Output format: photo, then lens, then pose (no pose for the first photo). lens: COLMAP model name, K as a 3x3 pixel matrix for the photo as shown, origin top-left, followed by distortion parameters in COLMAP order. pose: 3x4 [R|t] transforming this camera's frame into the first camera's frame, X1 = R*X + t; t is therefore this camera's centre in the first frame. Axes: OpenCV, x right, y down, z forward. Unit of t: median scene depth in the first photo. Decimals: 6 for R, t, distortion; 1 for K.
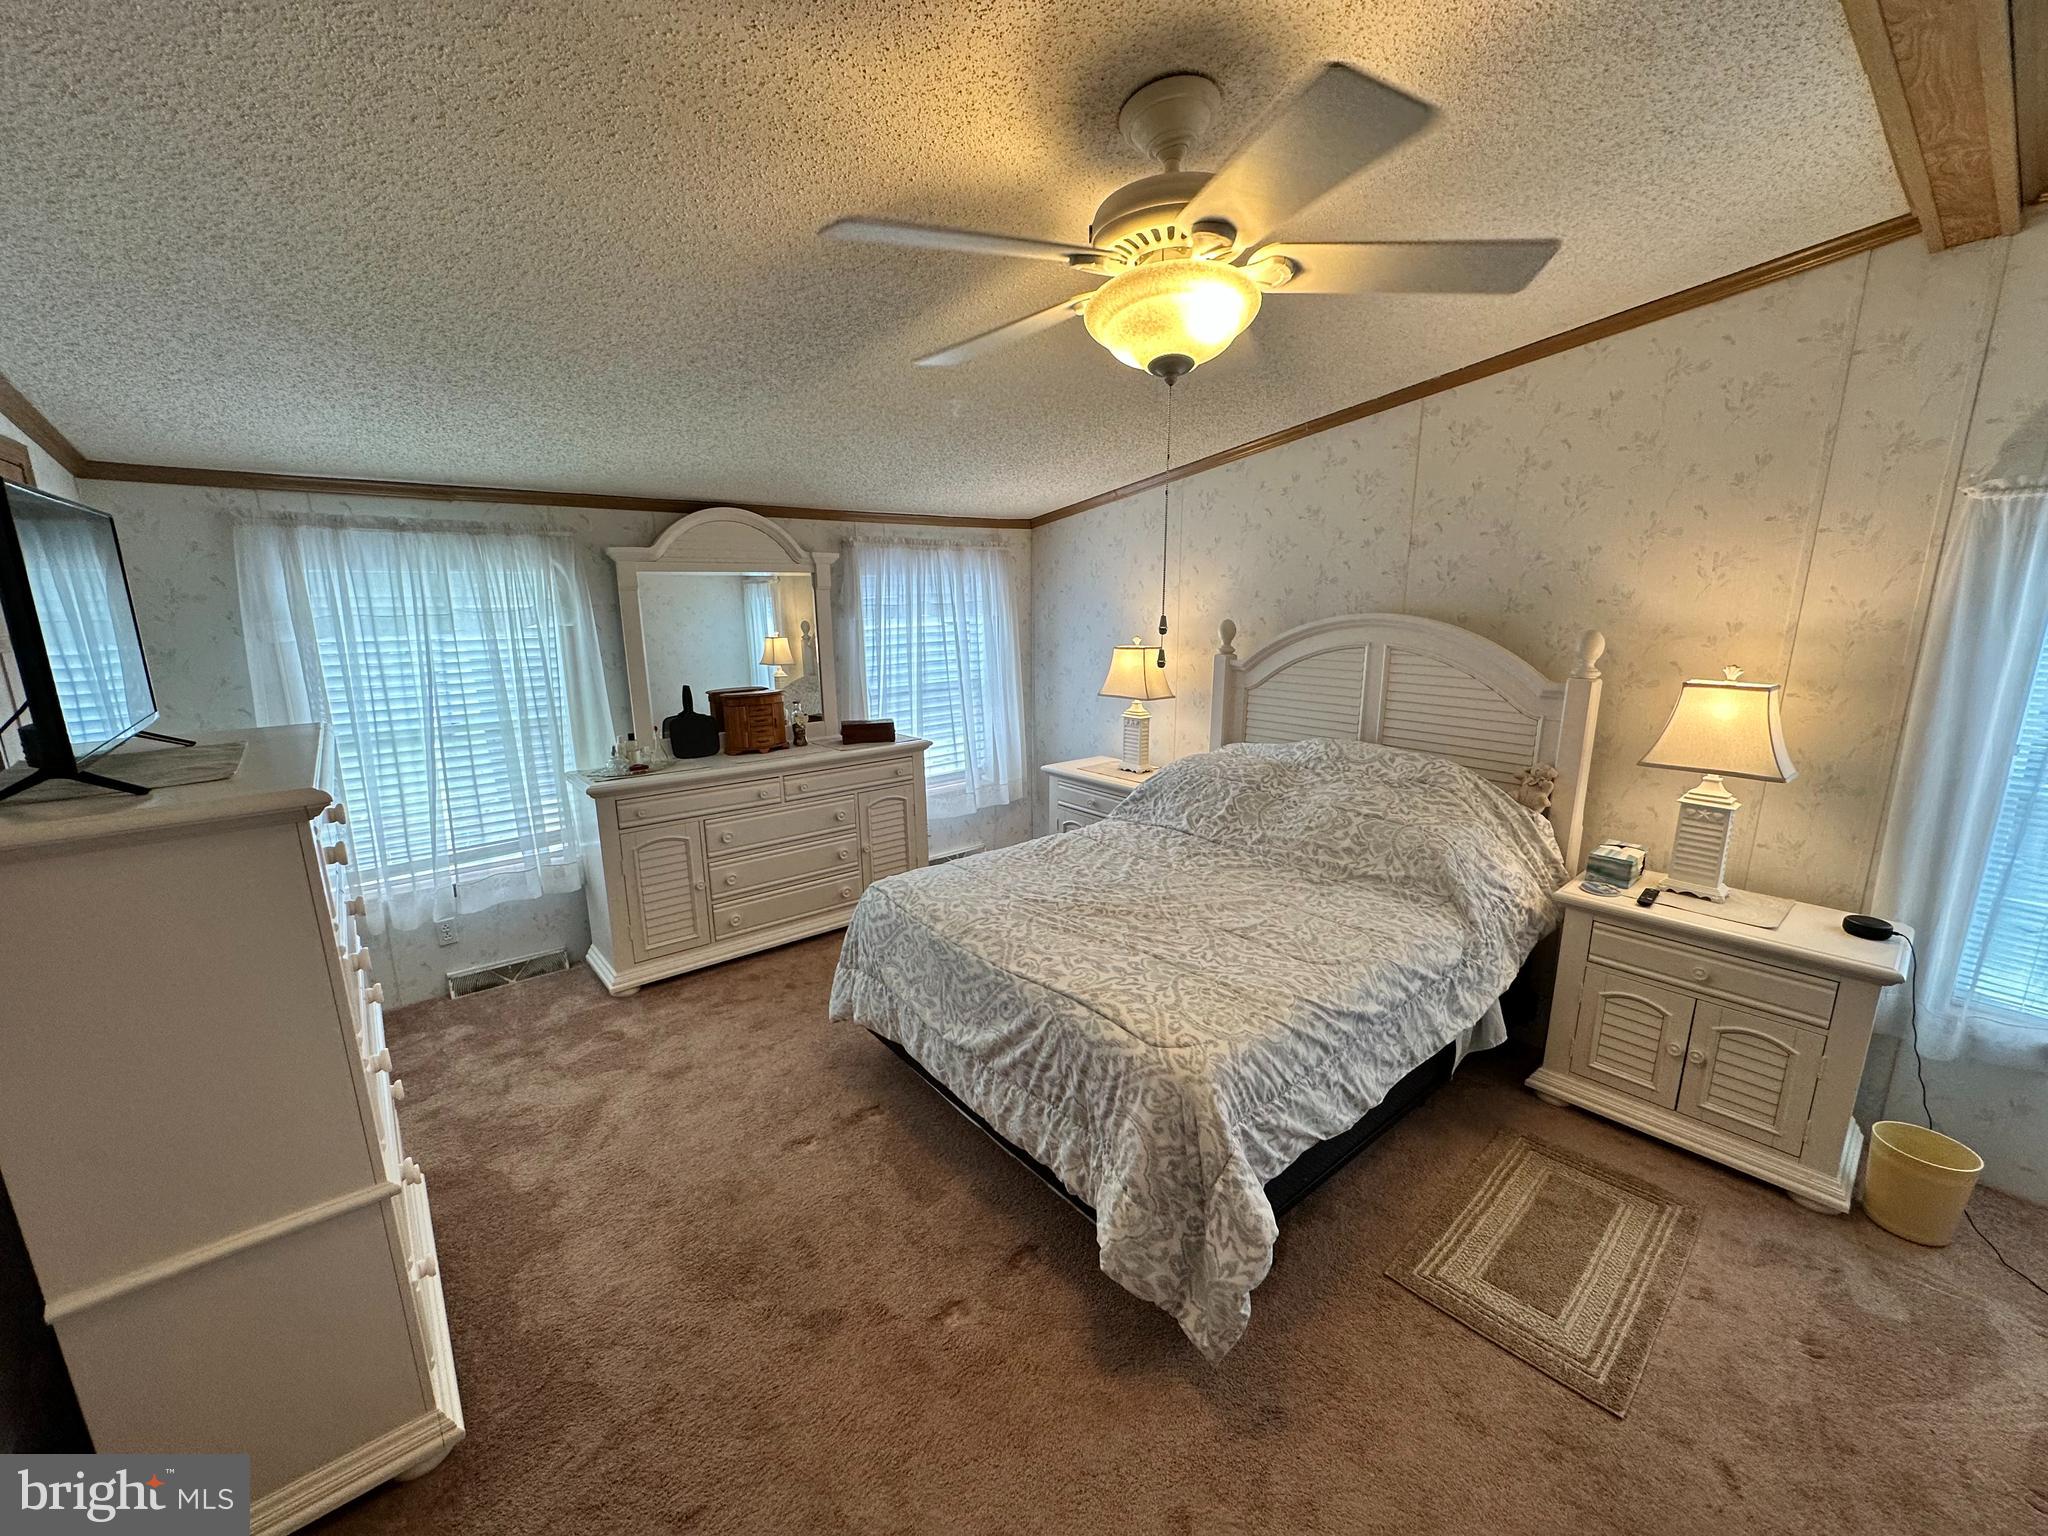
lens RADIAL K [[818.9, 0, 1020.0], [0, 818.9, 764.5], [0, 0, 1]] dist [-0.000679, -0.000203]
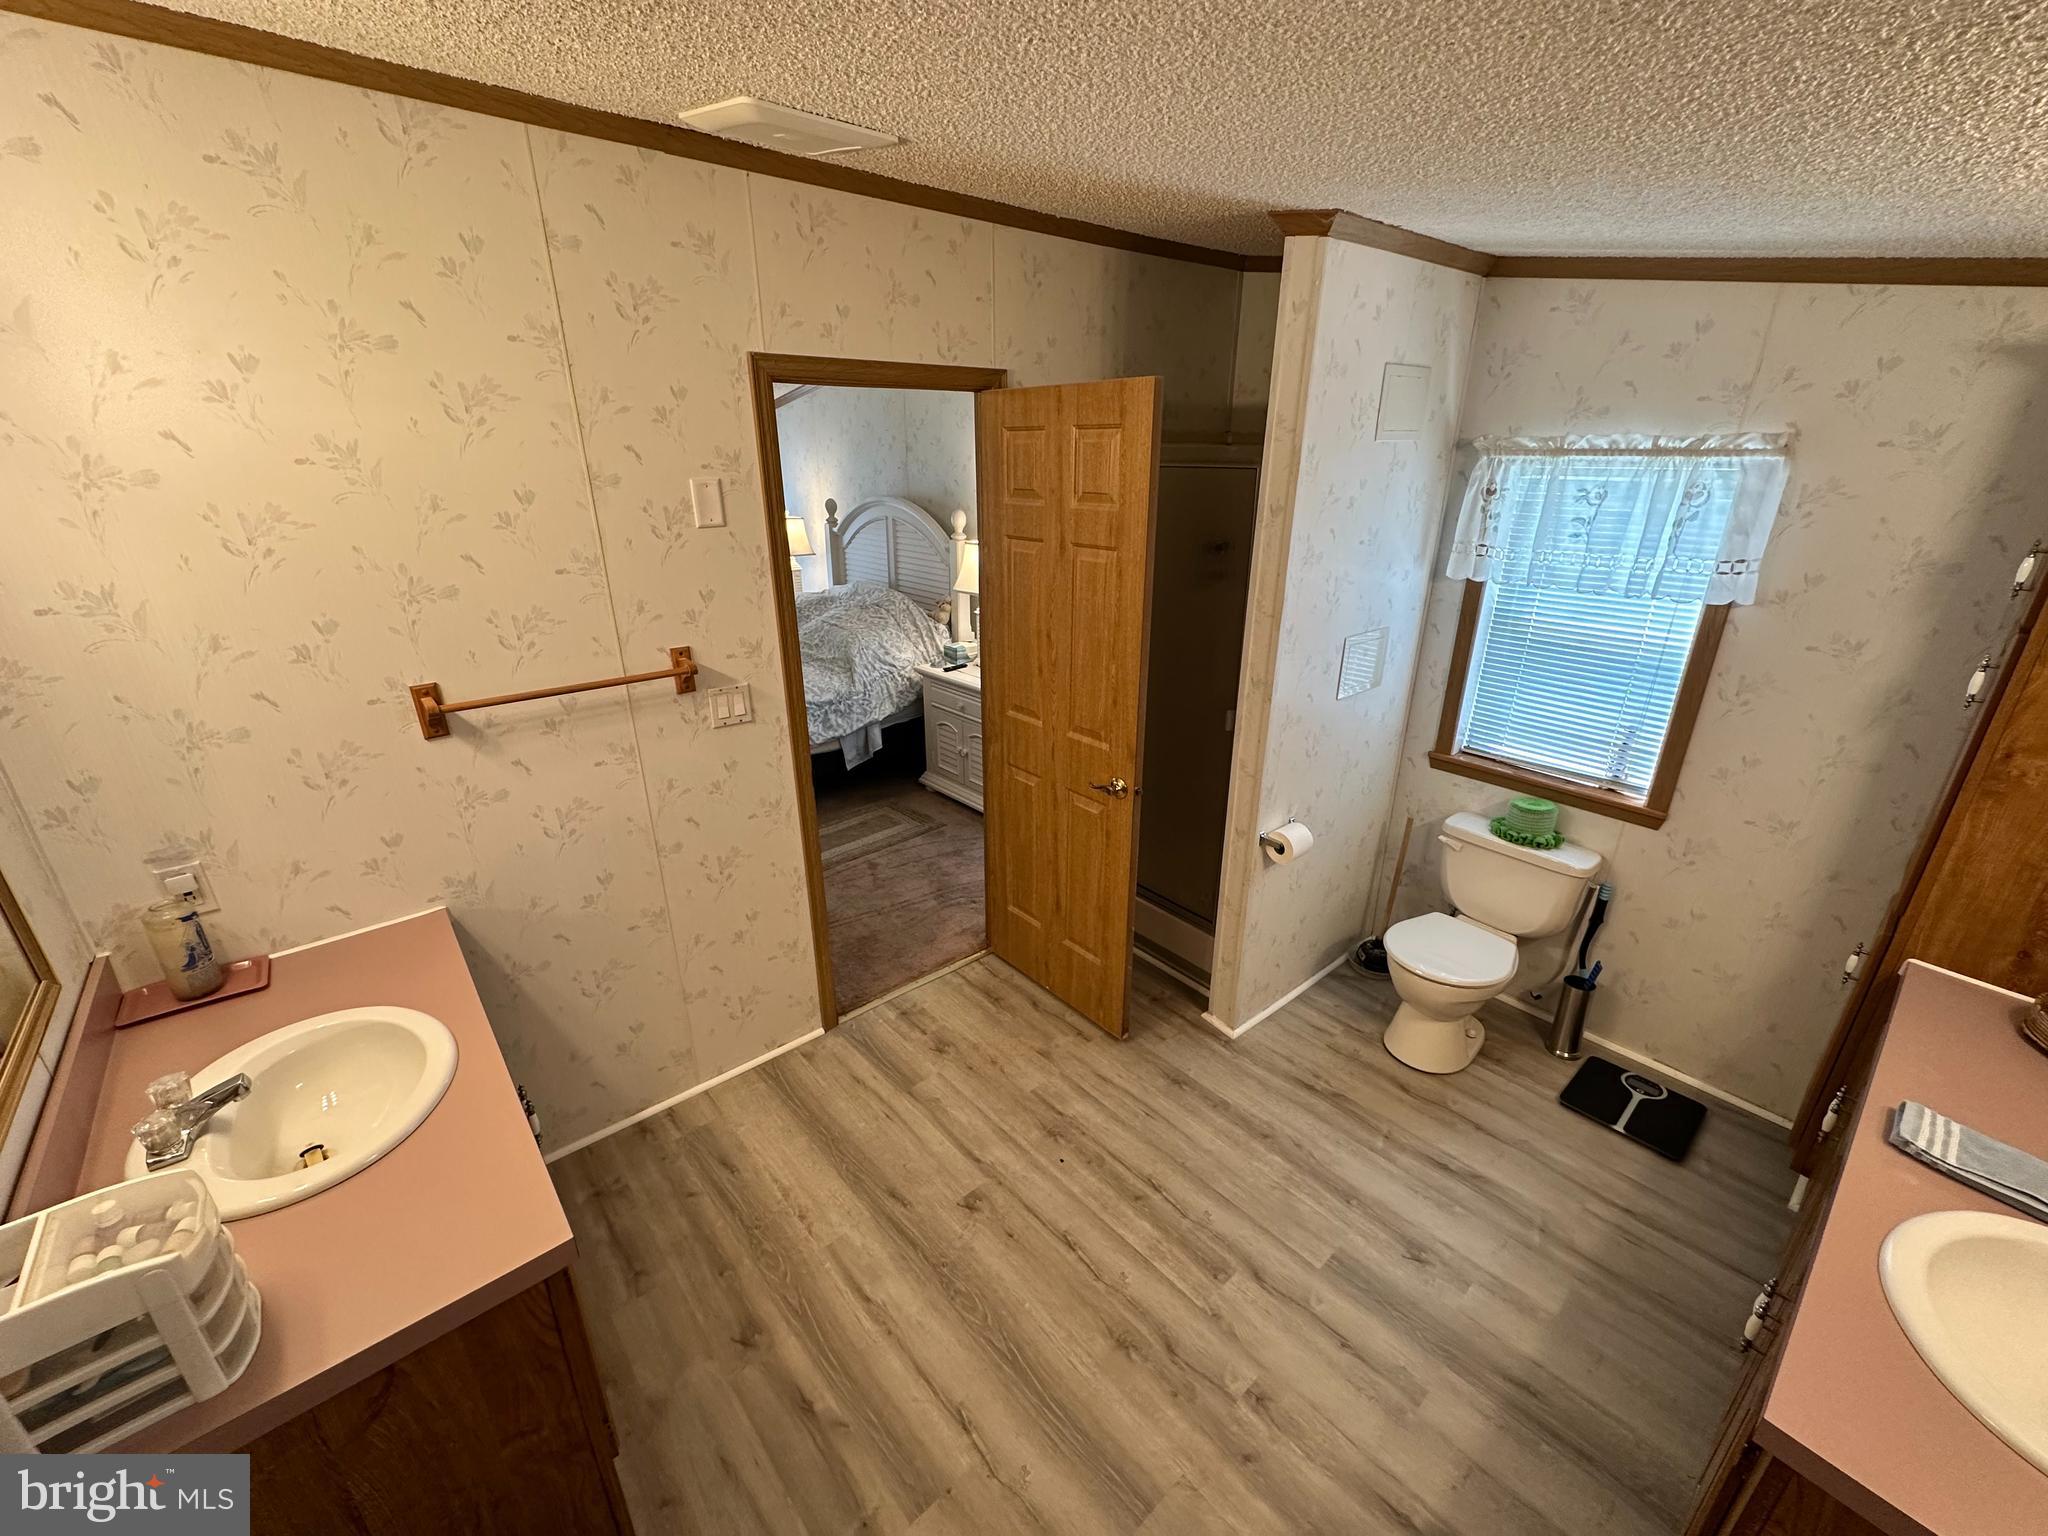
lens RADIAL K [[818.9, 0, 1020.0], [0, 818.9, 764.5], [0, 0, 1]] dist [-0.000679, -0.000203]
pose [[0.999971, 0.001016, 0.007572, 0.818930], [-0.002161, 0.988244, 0.152867, 0.091010], [-0.007328, -0.152879, 0.988218, -0.701544]]
